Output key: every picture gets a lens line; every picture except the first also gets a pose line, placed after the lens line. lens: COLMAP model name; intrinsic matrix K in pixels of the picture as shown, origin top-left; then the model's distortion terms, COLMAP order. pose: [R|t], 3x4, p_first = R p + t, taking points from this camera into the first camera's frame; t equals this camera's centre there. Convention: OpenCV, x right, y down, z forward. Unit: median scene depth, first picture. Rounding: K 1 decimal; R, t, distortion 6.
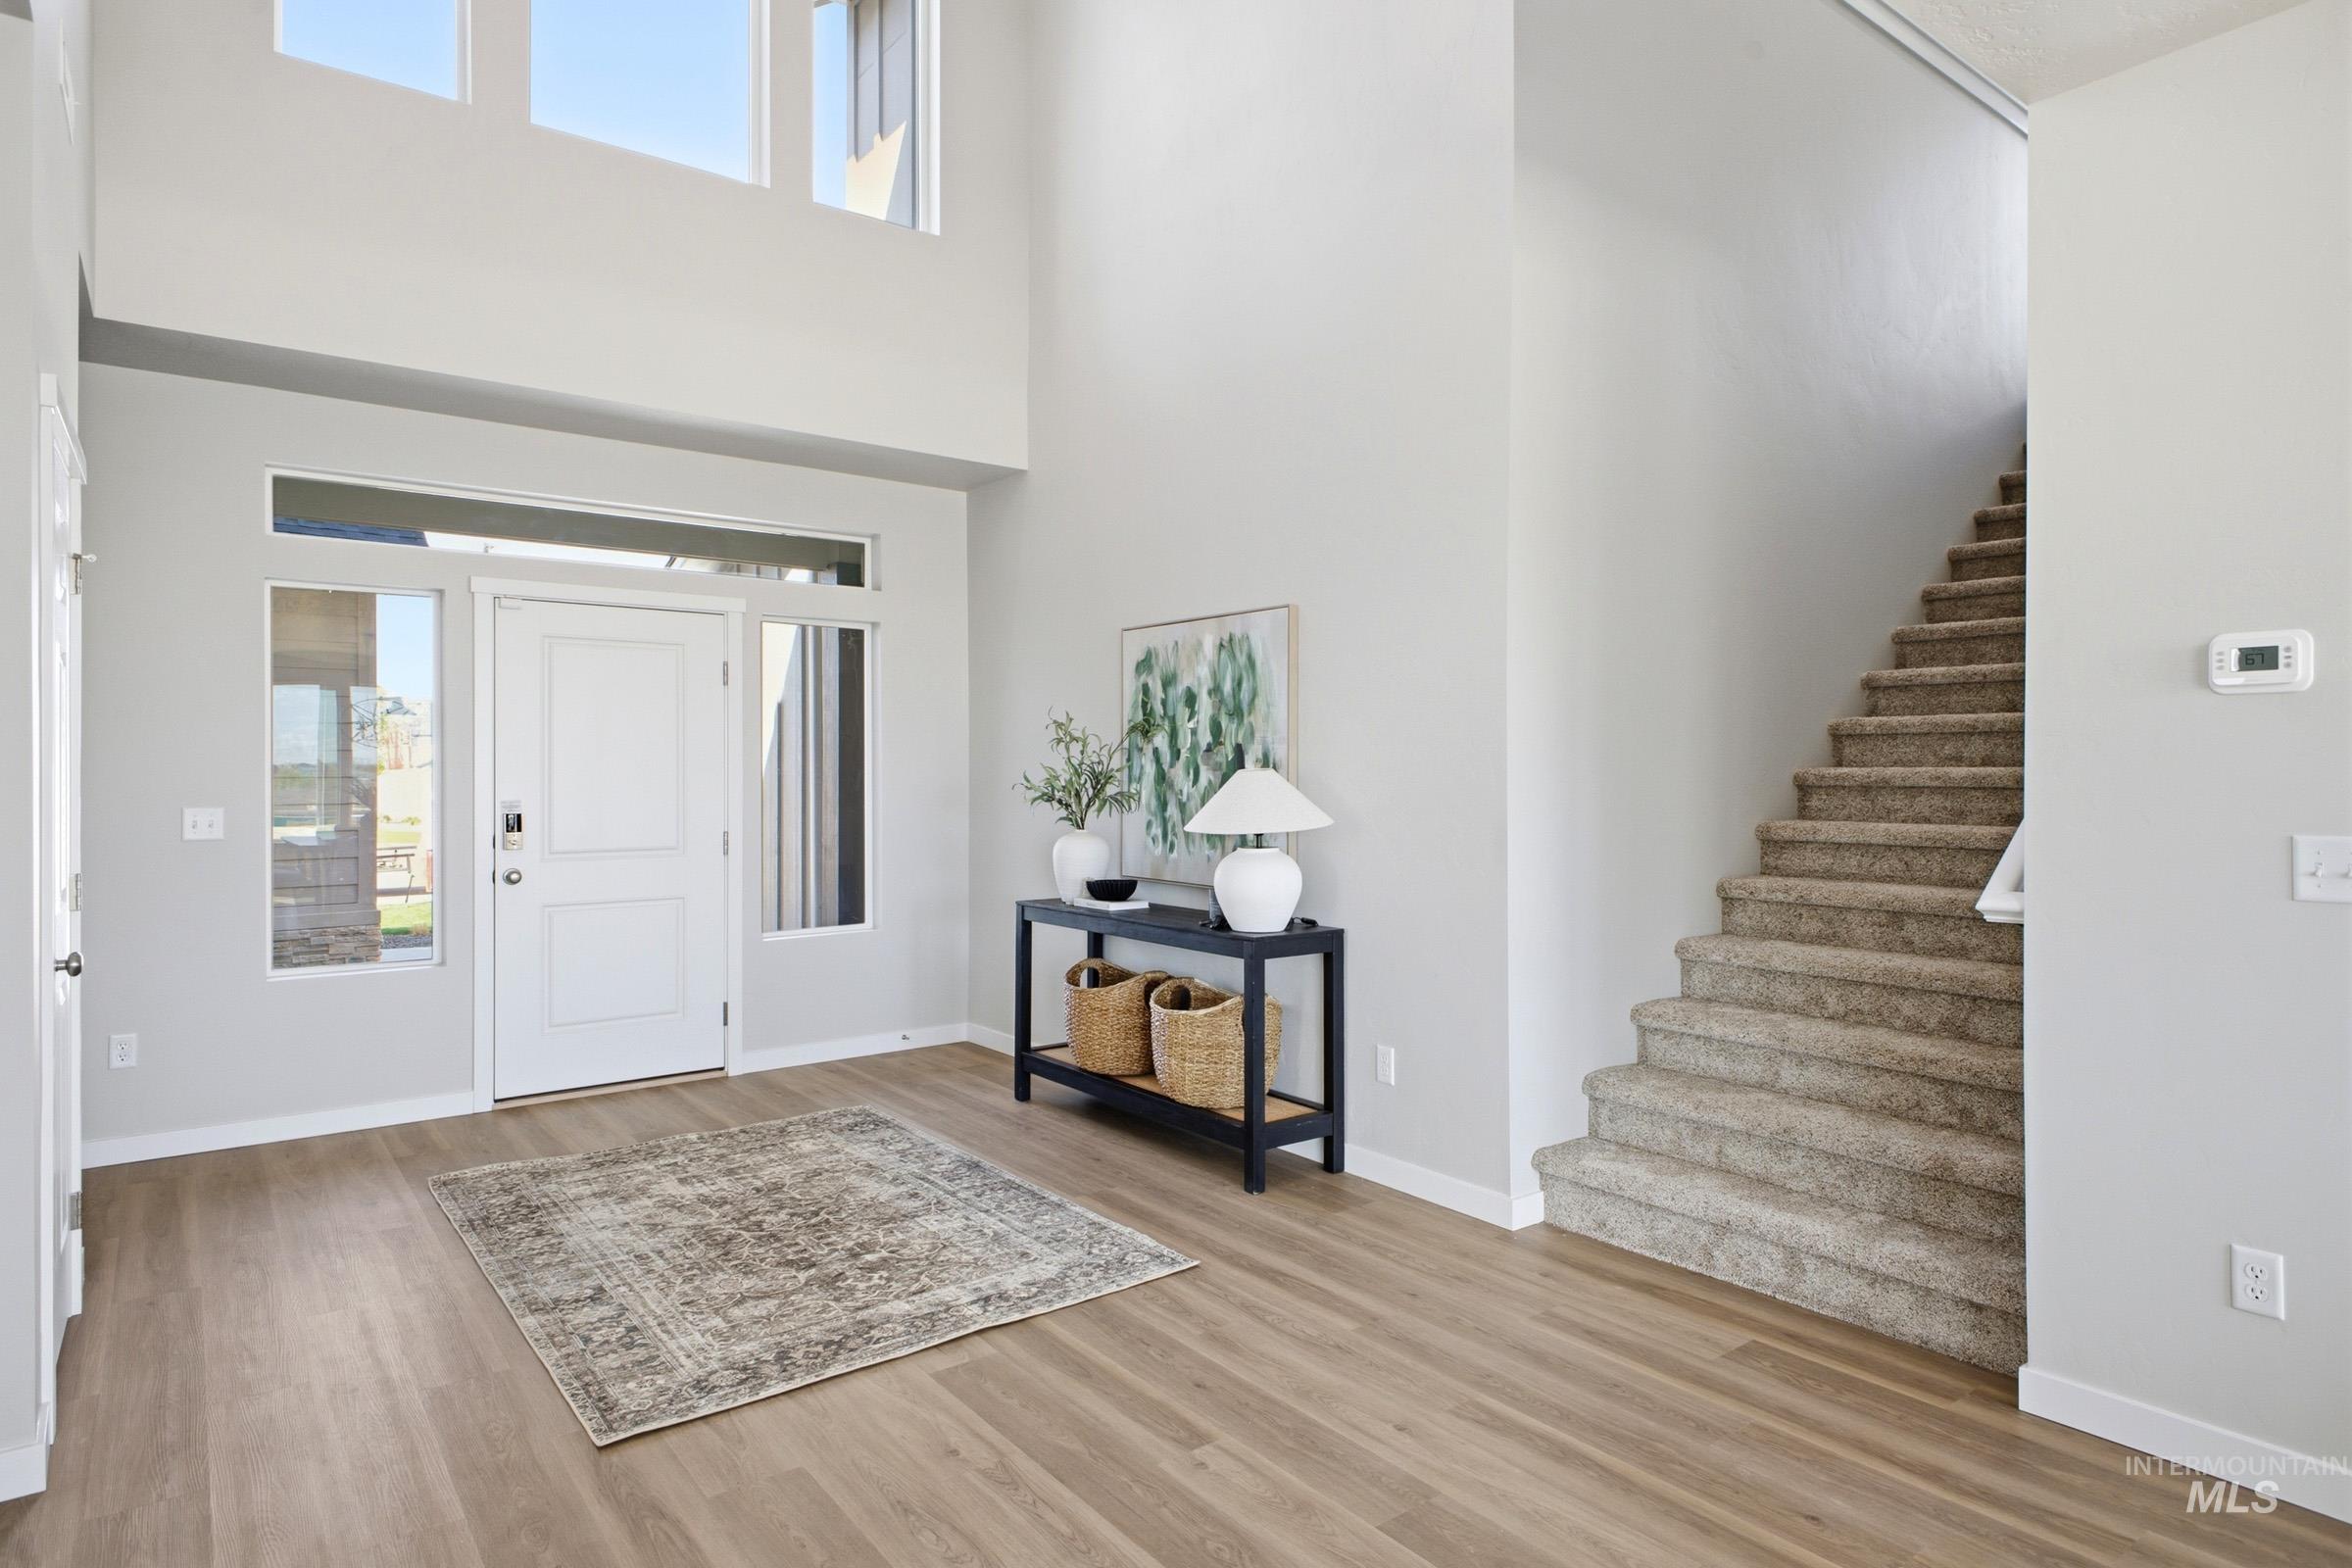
lens RADIAL K [[1163.5, 0, 1176.0], [0, 1163.5, 784.0], [0, 0, 1]] dist [0.068730, -0.051178]
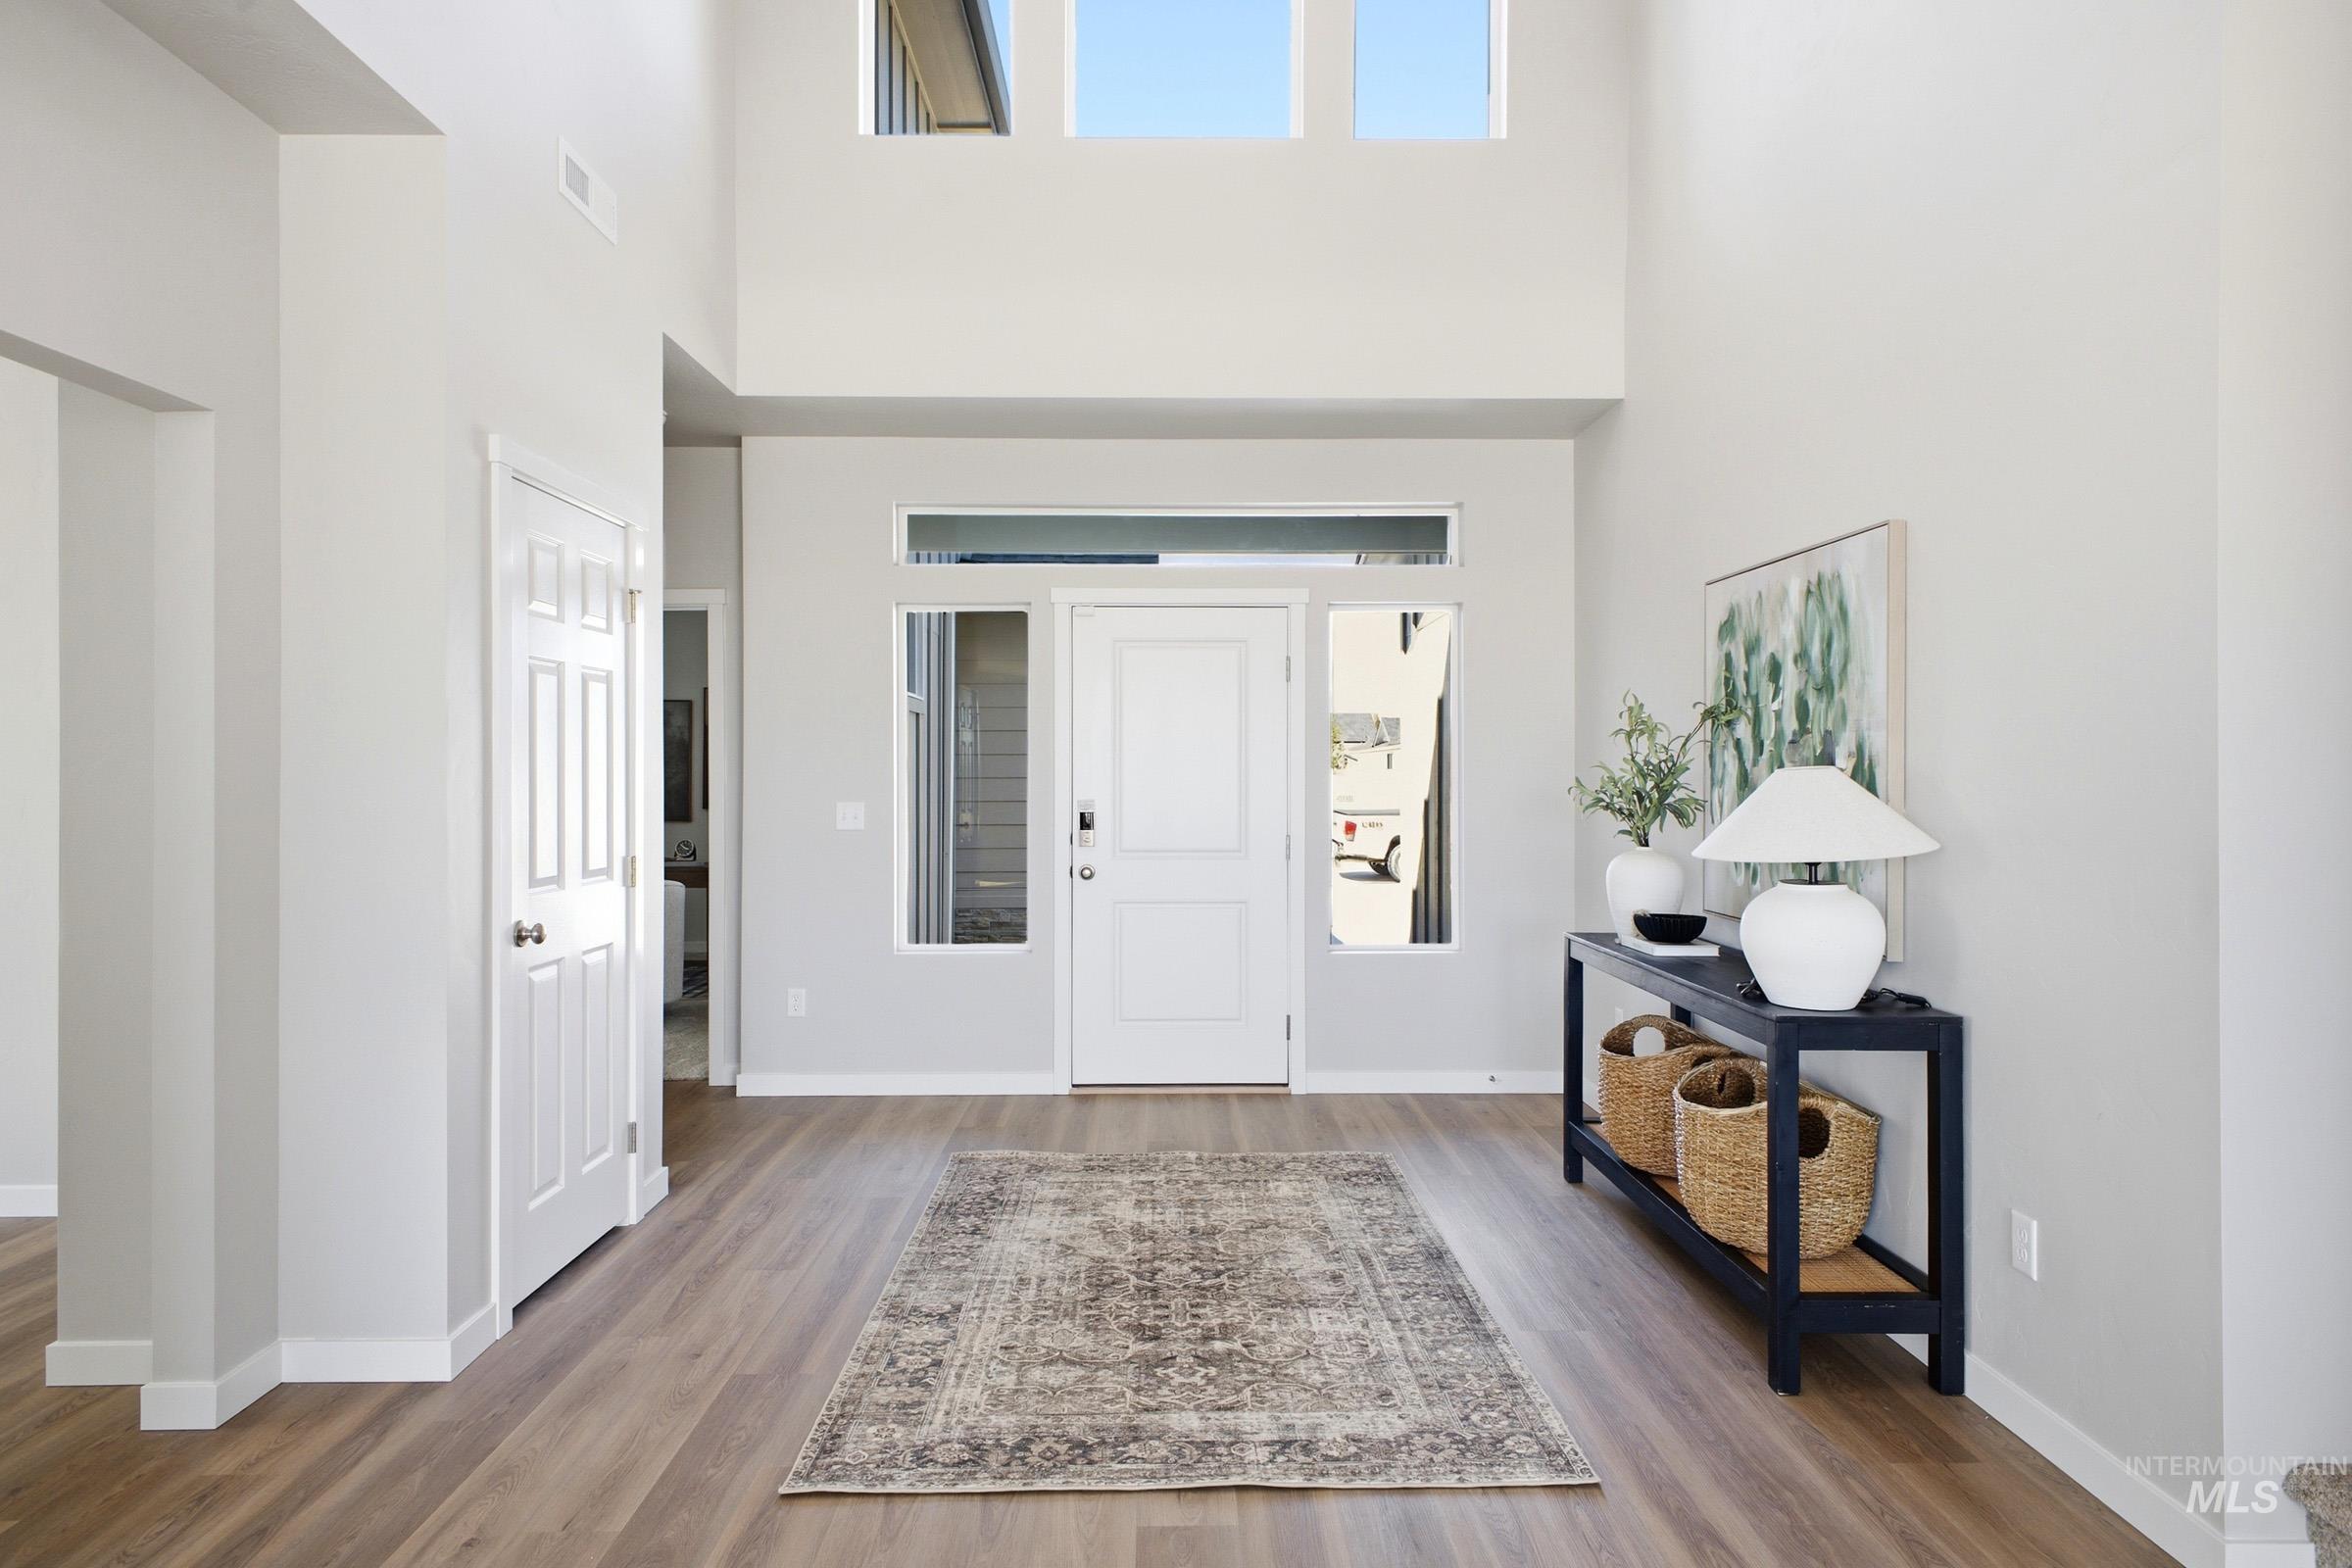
lens RADIAL K [[1254.6, 0, 1171.0], [0, 1254.6, 779.4], [0, 0, 1]] dist [0.026182, -0.002776]
pose [[0.830430, 0.003096, -0.557114, 0.153038], [-0.005417, 0.999982, -0.002518, -0.001779], [0.557097, 0.005109, 0.830432, 0.161490]]
